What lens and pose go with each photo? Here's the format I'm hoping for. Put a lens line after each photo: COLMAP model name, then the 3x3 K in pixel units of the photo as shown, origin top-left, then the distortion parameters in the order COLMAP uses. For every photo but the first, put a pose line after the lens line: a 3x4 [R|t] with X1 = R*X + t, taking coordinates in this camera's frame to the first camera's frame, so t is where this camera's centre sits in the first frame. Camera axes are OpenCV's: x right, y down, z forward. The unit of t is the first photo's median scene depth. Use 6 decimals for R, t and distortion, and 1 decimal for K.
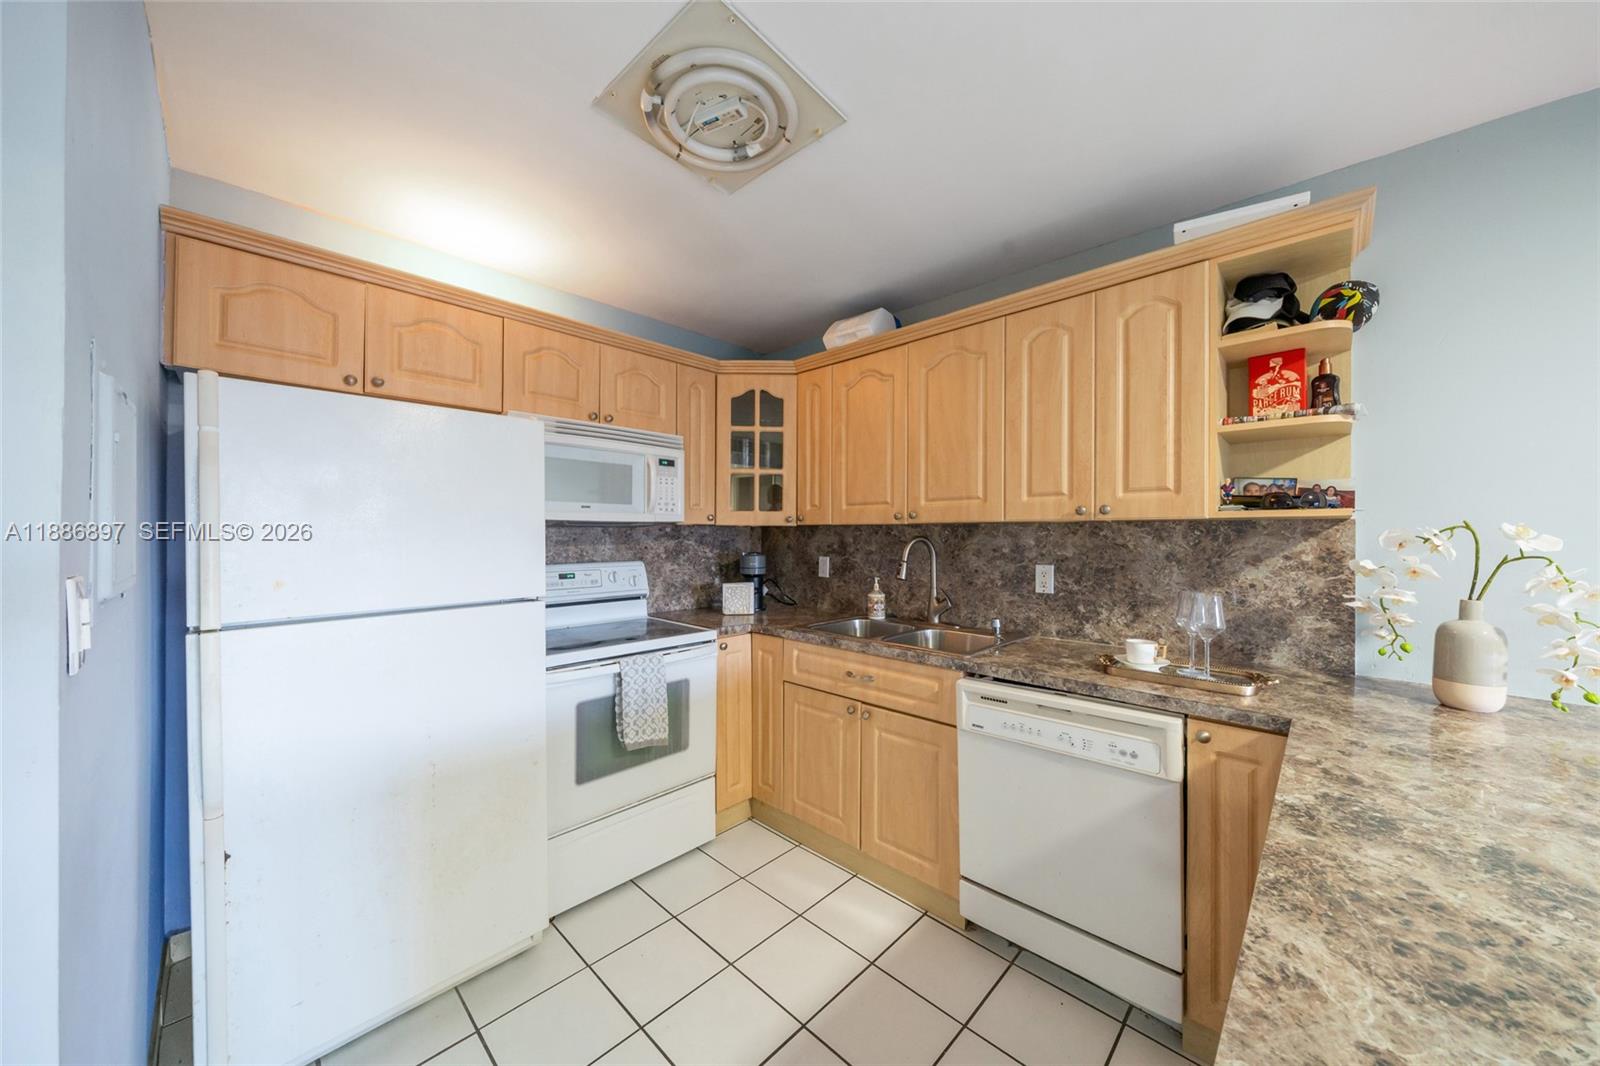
lens RADIAL K [[551.1, 0, 785.3], [0, 551.1, 532.1], [0, 0, 1]] dist [-0.000818, 0.000245]
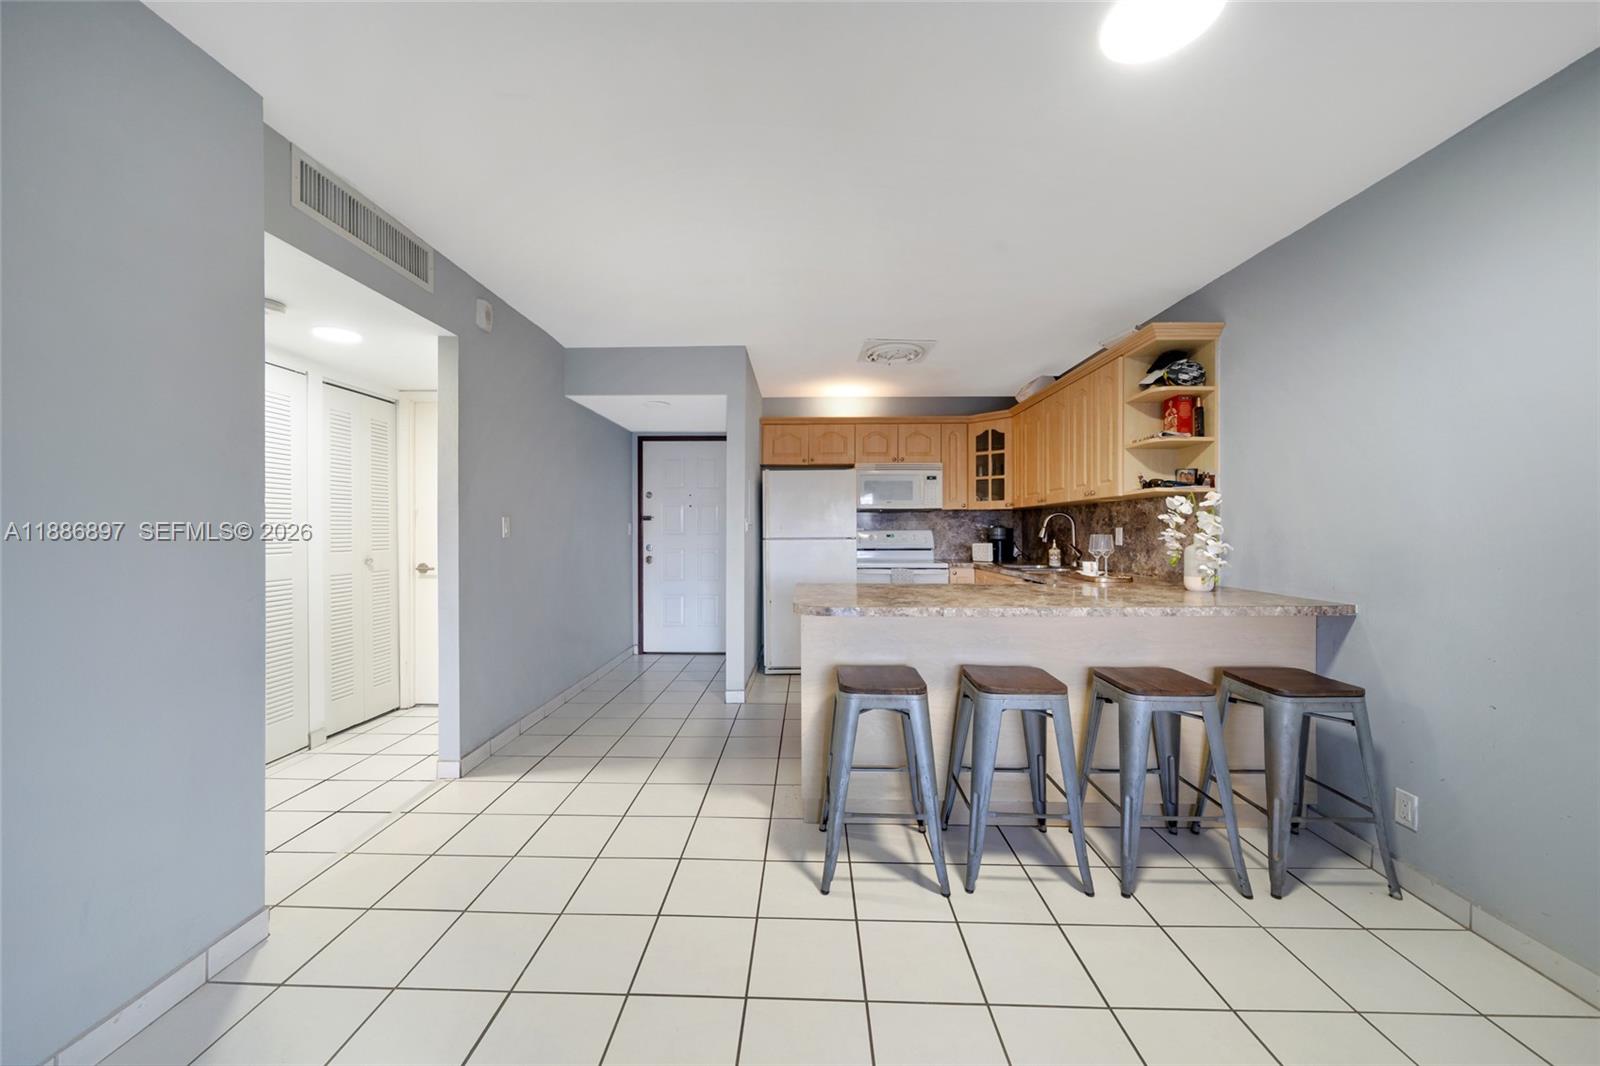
lens RADIAL K [[603.1, 0, 797.5], [0, 603.1, 530.0], [0, 0, 1]] dist [-0.002202, -0.000055]
pose [[0.675310, -0.005055, -0.737517, 0.931530], [0.005828, 0.999982, -0.001518, 0.052558], [0.737511, -0.003273, 0.675327, -0.708829]]
